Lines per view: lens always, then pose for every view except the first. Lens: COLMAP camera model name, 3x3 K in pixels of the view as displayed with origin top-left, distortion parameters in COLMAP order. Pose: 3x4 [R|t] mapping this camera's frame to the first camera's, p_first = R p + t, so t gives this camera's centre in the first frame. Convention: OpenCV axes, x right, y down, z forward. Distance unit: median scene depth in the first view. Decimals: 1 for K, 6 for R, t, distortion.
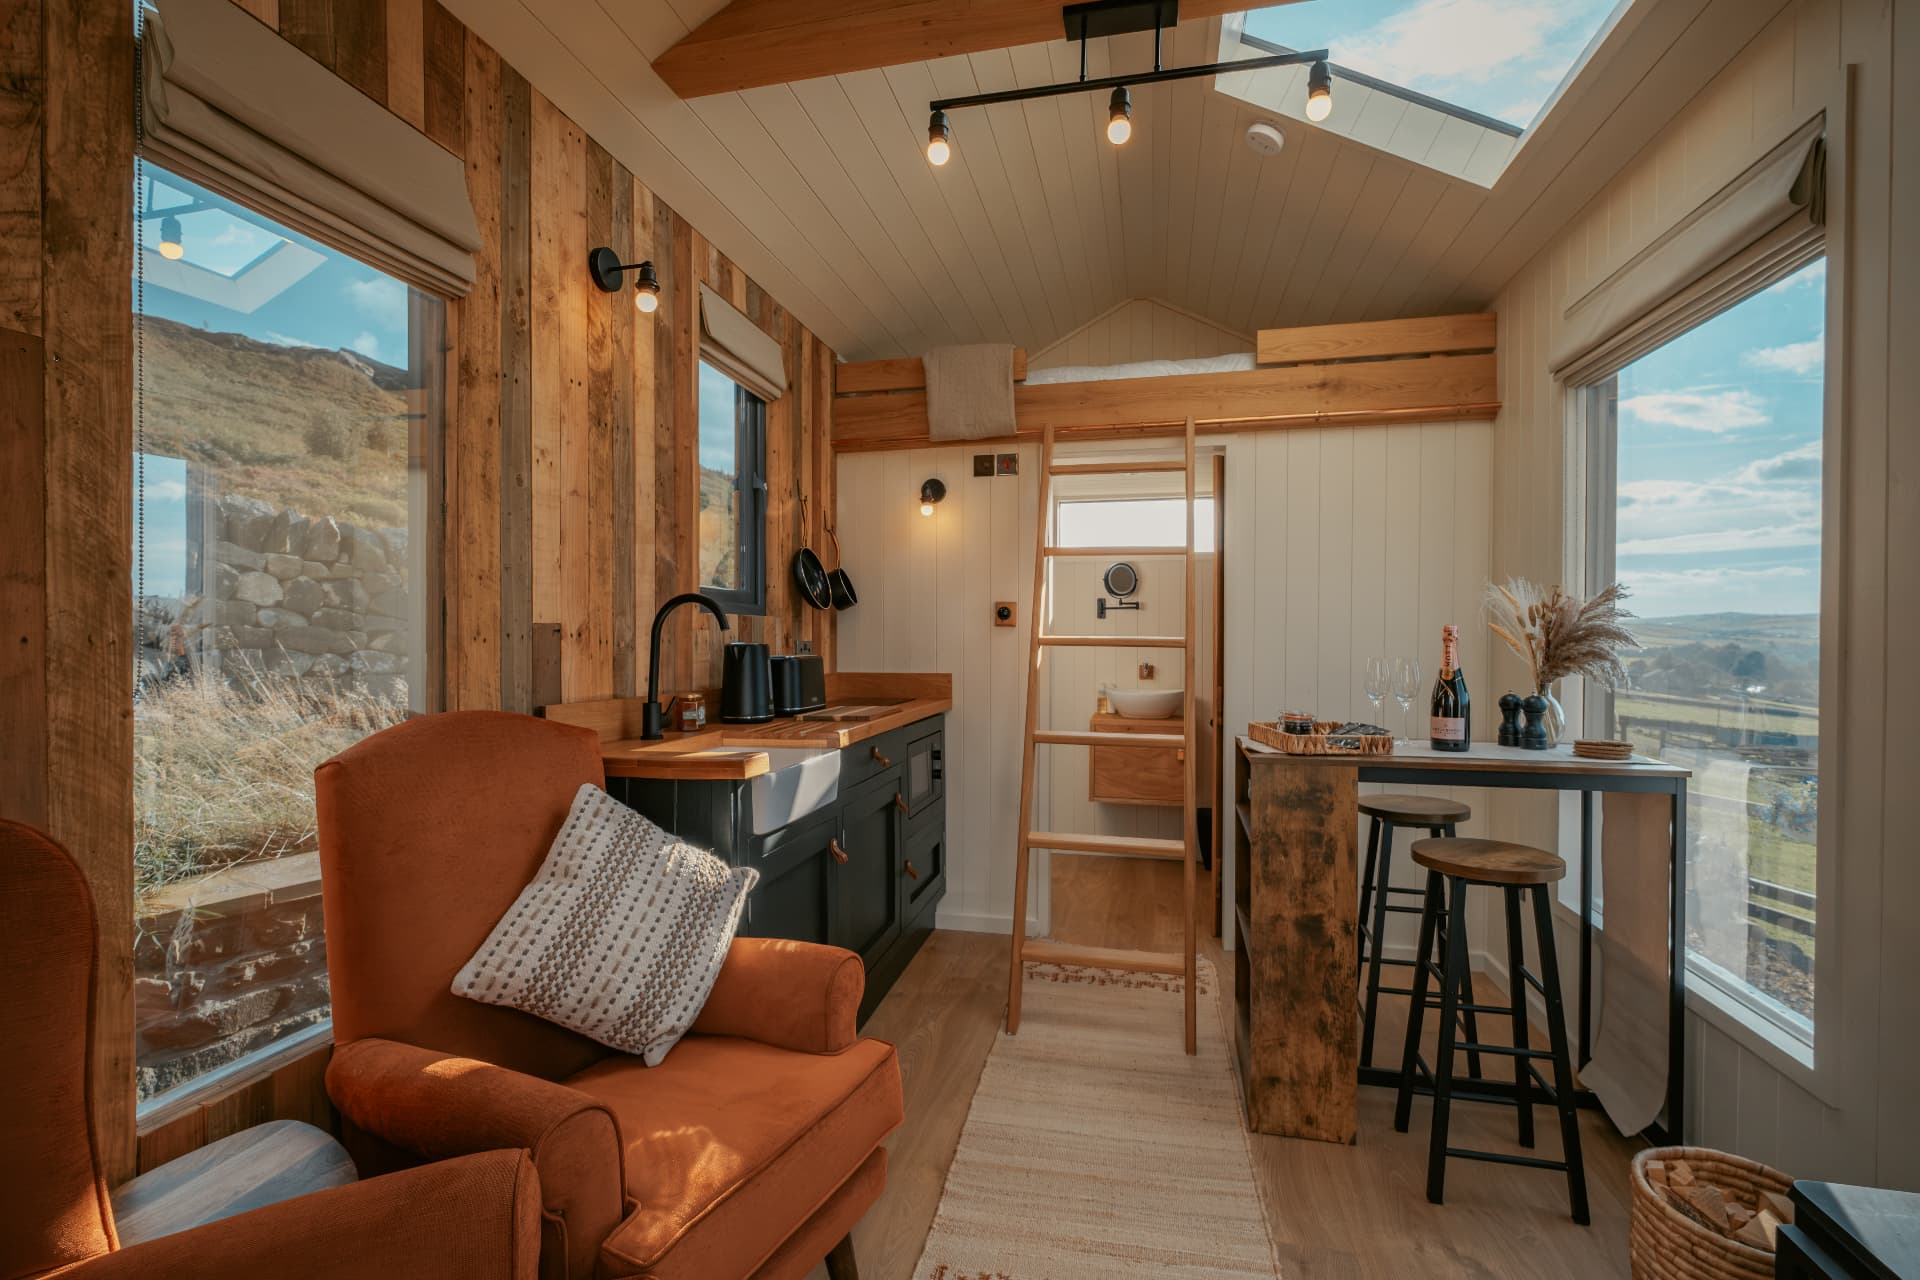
lens RADIAL K [[866.8, 0, 953.8], [0, 866.8, 638.7], [0, 0, 1]] dist [-0.002126, -0.000641]
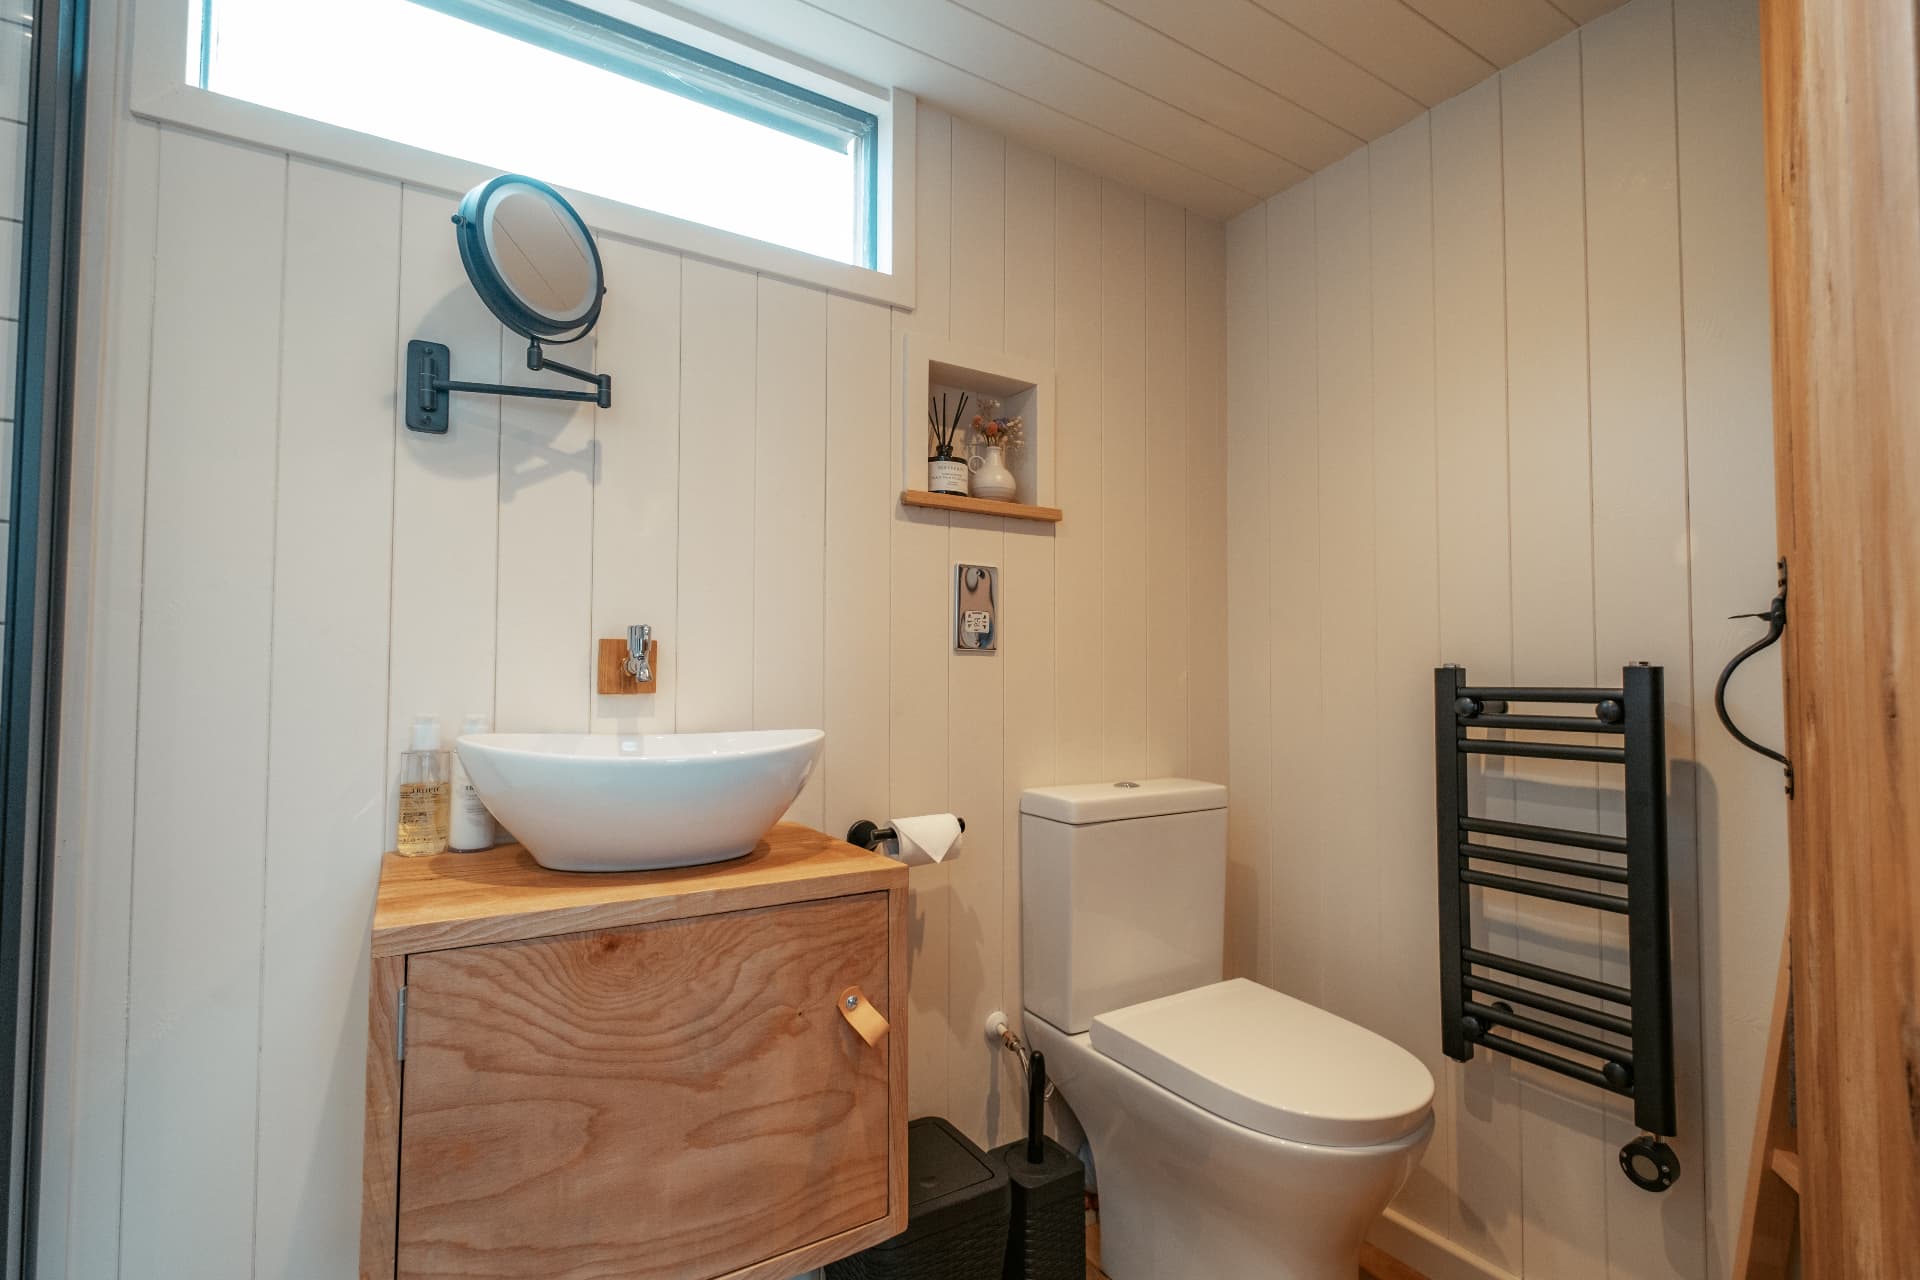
lens RADIAL K [[878.0, 0, 960.0], [0, 878.0, 640.0], [0, 0, 1]] dist [-0.001503, -0.000106]
pose [[0.710958, 0.025875, 0.702758, 0.127697], [0.002823, 0.999210, -0.039646, 0.048362], [-0.703229, 0.030170, 0.710323, 0.867129]]
